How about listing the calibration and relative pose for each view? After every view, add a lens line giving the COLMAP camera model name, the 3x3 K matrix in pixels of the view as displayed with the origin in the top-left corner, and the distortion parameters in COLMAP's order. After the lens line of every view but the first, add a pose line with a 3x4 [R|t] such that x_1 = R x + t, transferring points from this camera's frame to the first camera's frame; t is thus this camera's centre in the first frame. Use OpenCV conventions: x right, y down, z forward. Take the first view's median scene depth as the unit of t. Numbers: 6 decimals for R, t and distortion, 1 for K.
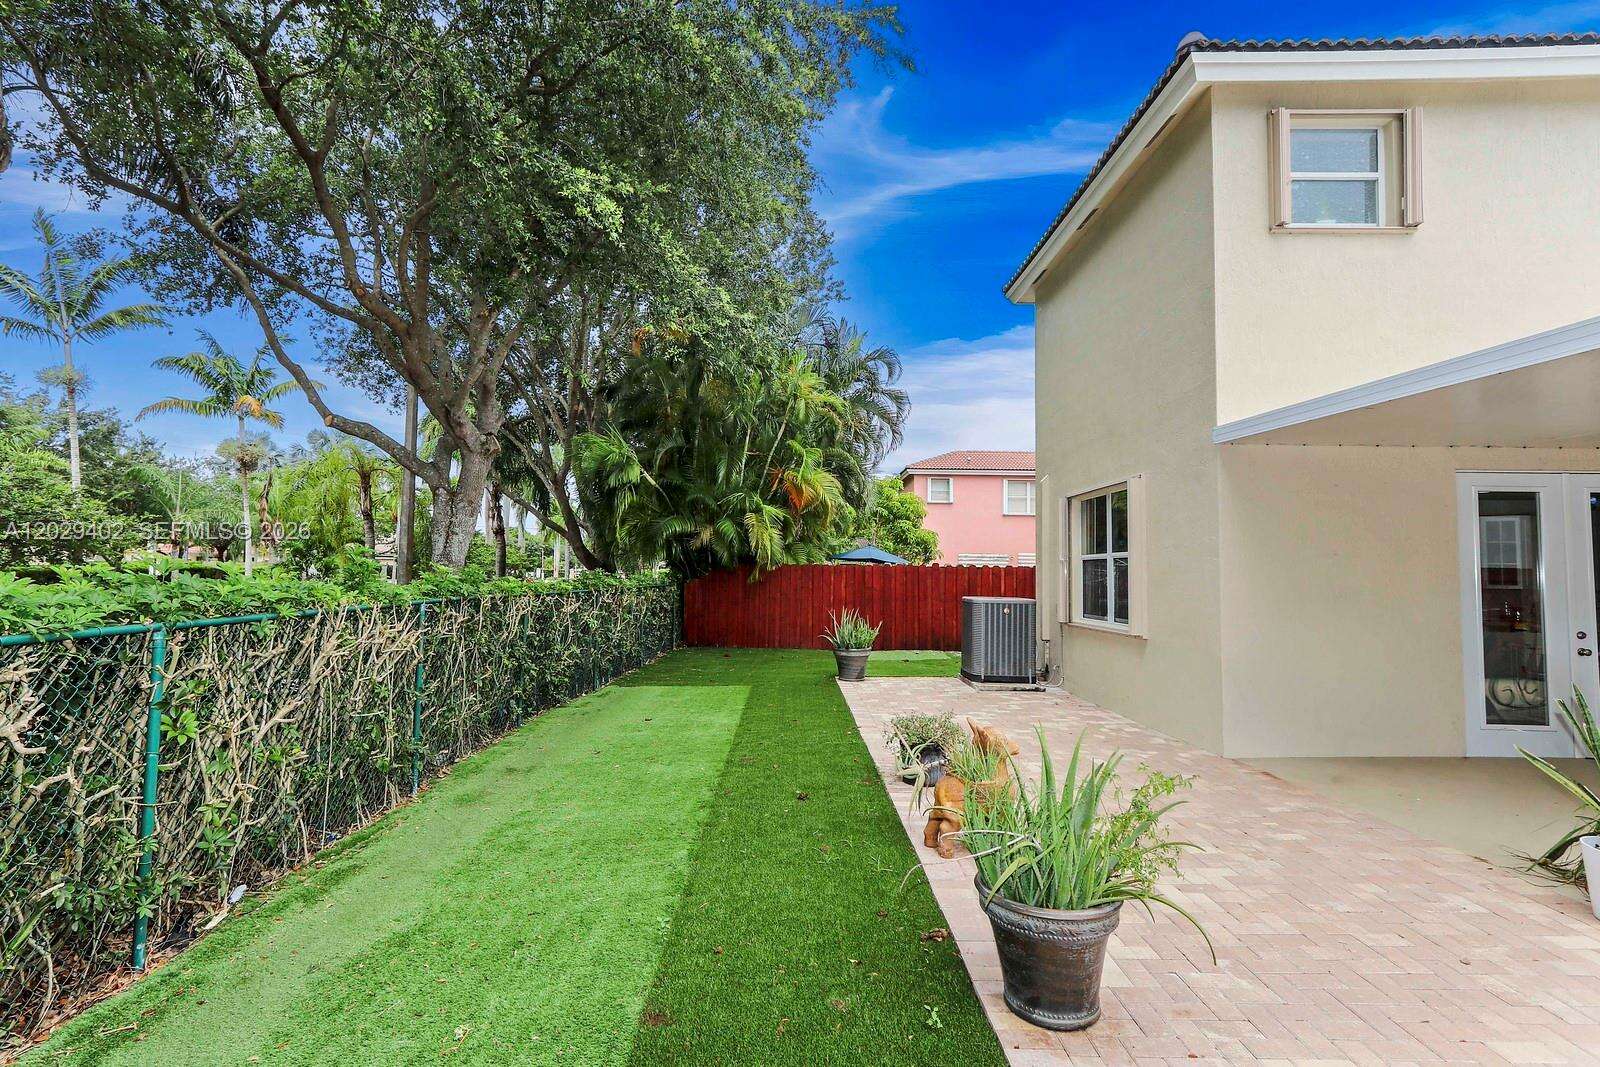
lens RADIAL K [[755.9, 0, 800.0], [0, 755.9, 533.5], [0, 0, 1]] dist [-0.020077, 0.012773]
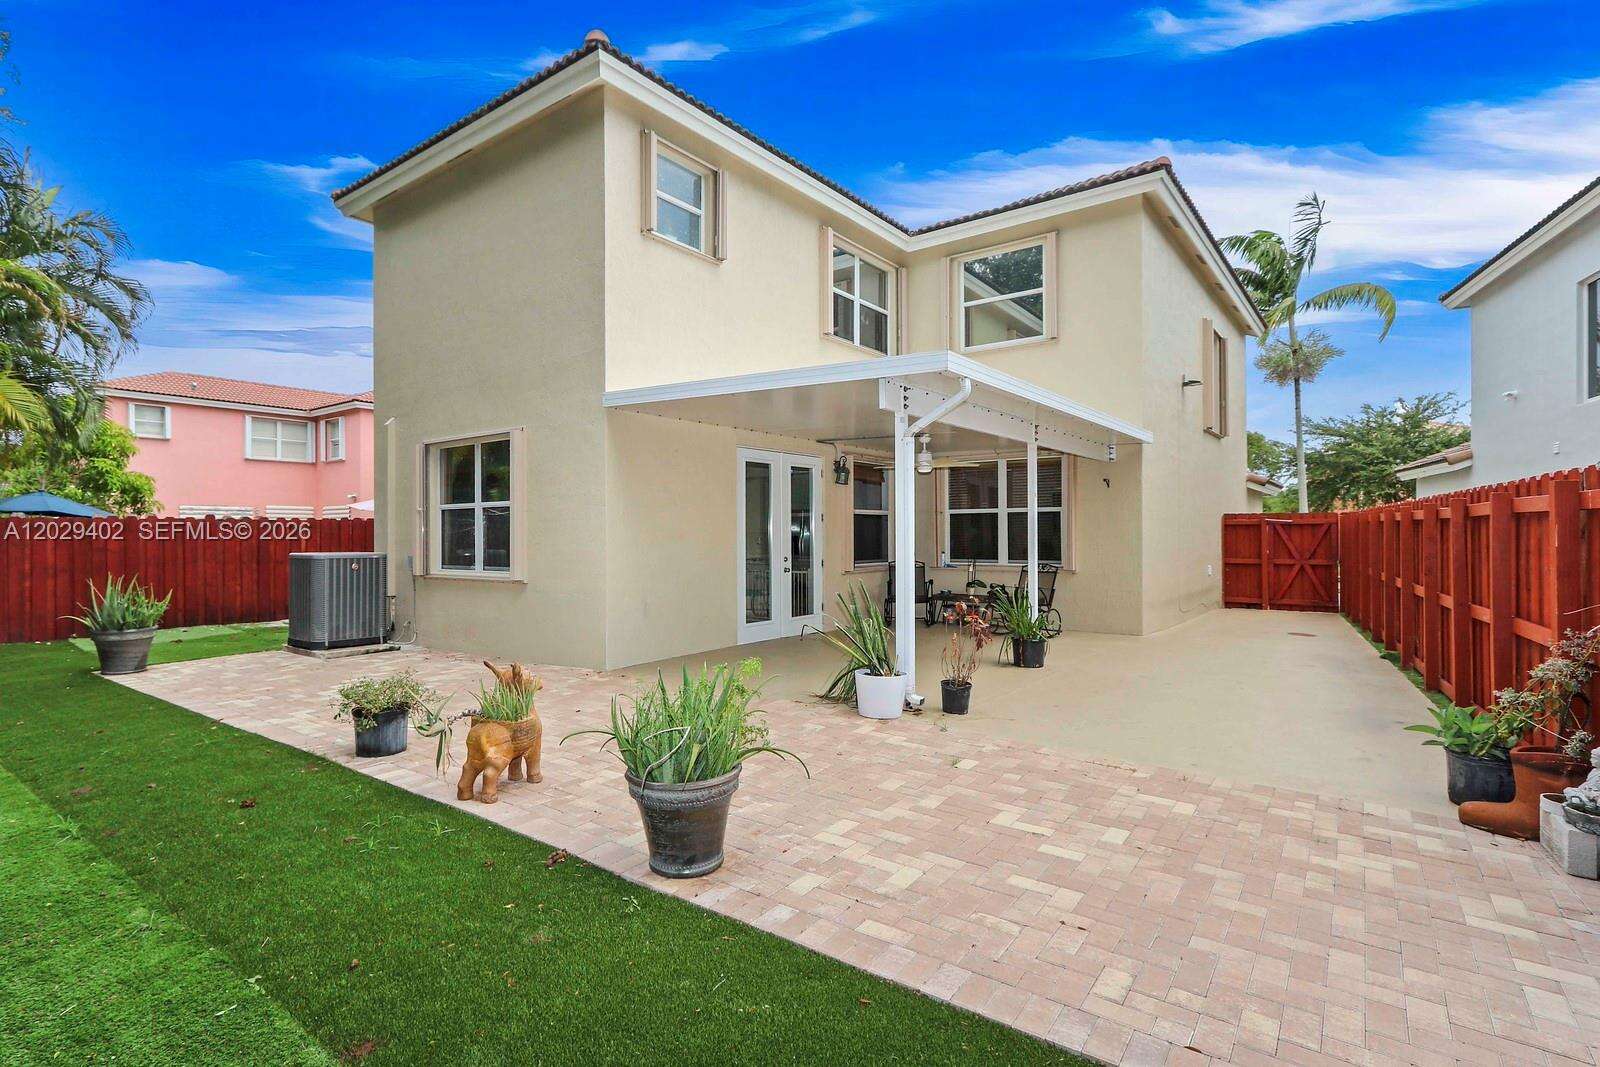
lens RADIAL K [[771.9, 0, 800.0], [0, 771.9, 533.5], [0, 0, 1]] dist [0.000387, 0.000198]
pose [[0.588653, -0.021056, 0.808112, -0.216845], [-0.026487, 0.998622, 0.045313, 0.011115], [-0.807952, -0.048078, 0.587284, 0.052742]]
